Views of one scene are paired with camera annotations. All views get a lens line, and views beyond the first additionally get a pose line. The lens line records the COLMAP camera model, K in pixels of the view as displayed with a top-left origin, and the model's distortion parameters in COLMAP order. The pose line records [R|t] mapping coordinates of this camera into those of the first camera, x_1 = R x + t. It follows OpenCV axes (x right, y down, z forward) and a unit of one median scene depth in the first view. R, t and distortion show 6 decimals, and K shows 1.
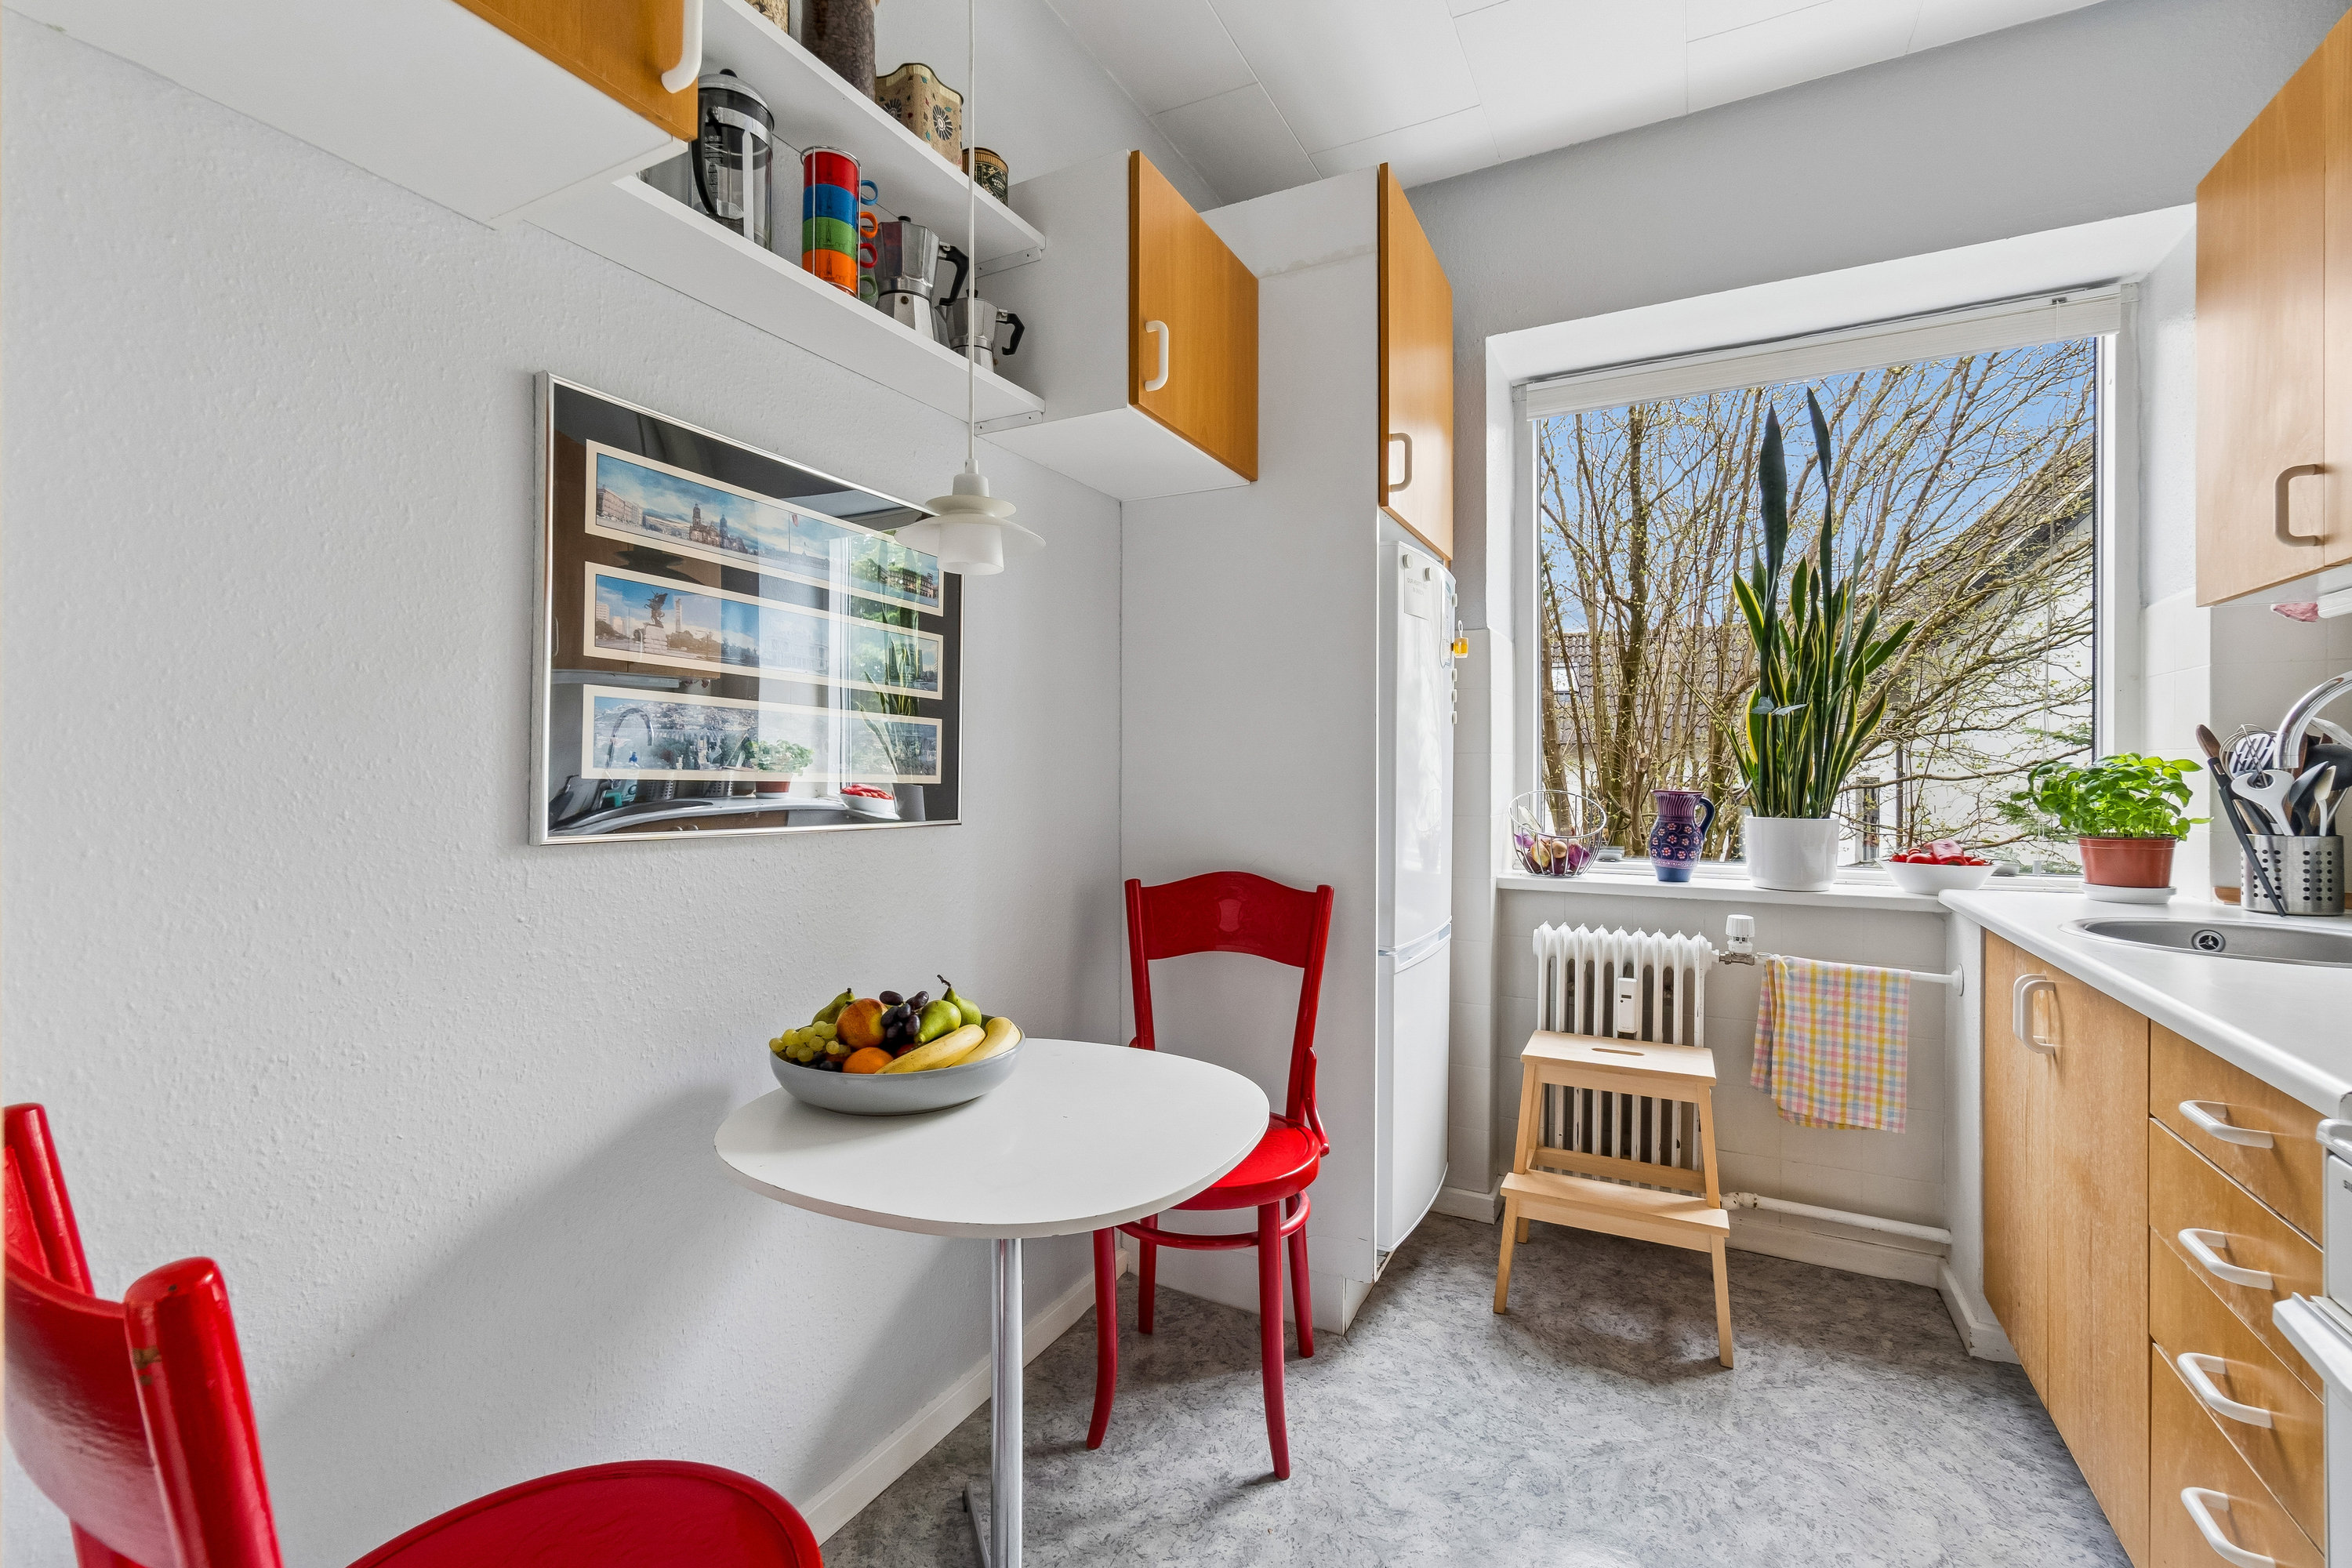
lens RADIAL K [[1014.4, 0, 1178.3], [0, 1014.4, 779.8], [0, 0, 1]] dist [-0.011649, 0.002555]
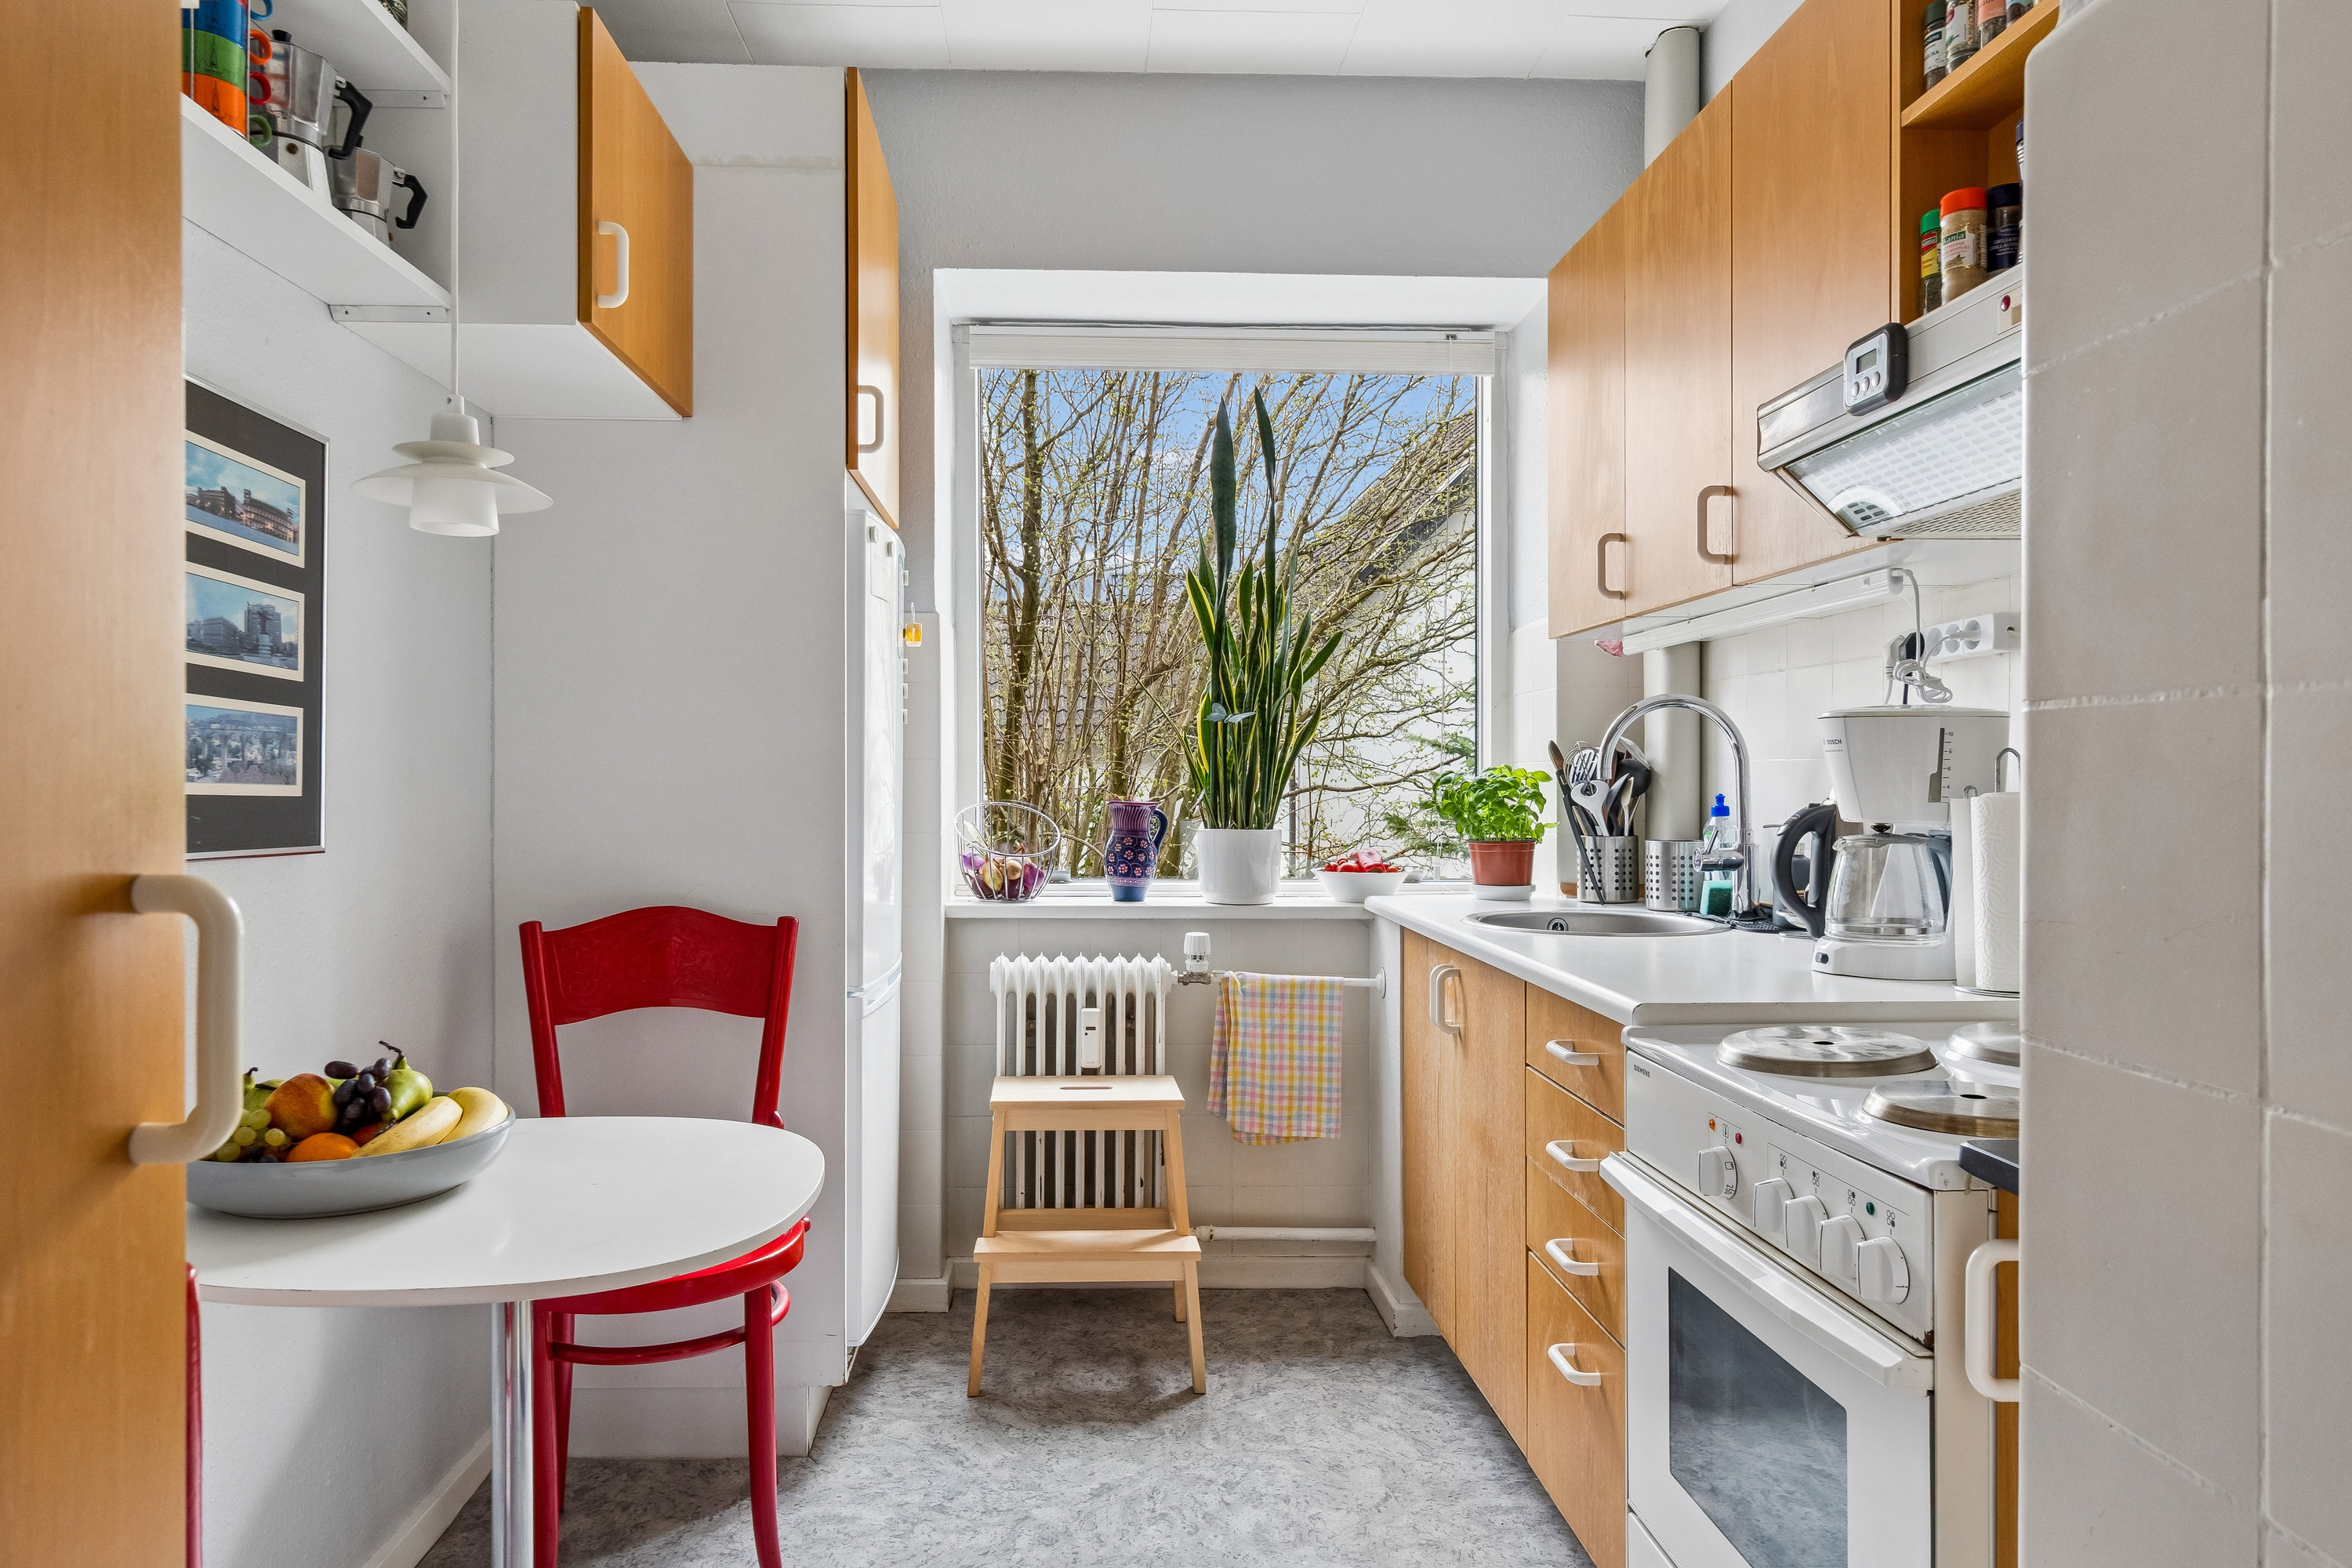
lens RADIAL K [[1453.9, 0, 1170.0], [0, 1453.9, 786.8], [0, 0, 1]] dist [-0.016764, -0.001698]
pose [[0.855967, -0.000730, 0.517031, -0.199598], [0.002925, 0.999990, -0.003431, 0.001906], [-0.517023, 0.004449, 0.855960, -0.181643]]
